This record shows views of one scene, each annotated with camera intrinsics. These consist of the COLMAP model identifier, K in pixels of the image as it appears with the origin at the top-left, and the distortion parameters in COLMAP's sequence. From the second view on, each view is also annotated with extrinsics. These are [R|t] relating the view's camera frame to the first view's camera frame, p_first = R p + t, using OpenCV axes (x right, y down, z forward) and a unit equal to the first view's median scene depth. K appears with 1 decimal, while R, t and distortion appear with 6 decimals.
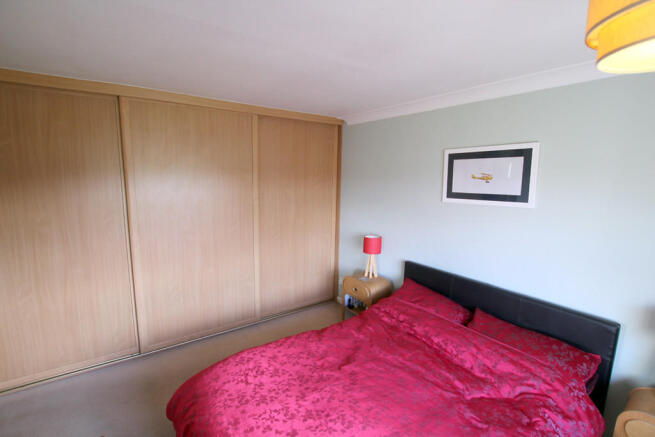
lens RADIAL K [[303.8, 0, 318.7], [0, 303.8, 219.9], [0, 0, 1]] dist [-0.043621, 0.010195]
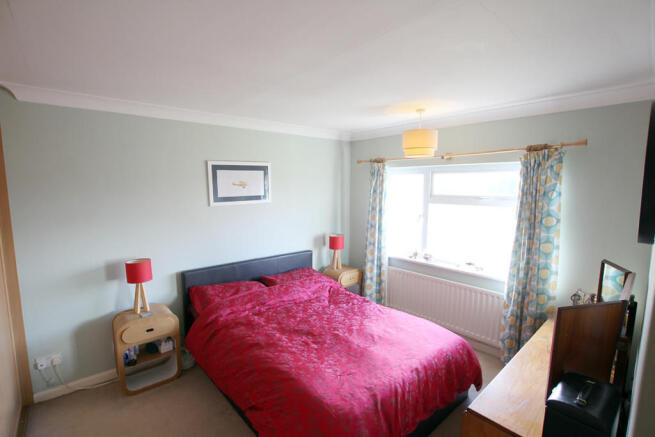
lens RADIAL K [[303.8, 0, 318.7], [0, 303.8, 219.9], [0, 0, 1]] dist [-0.043621, 0.010195]
pose [[-0.114271, -0.123545, 0.985738, -0.812067], [0.147155, 0.979186, 0.139783, -0.115077], [-0.982490, 0.161030, -0.093713, 0.754895]]
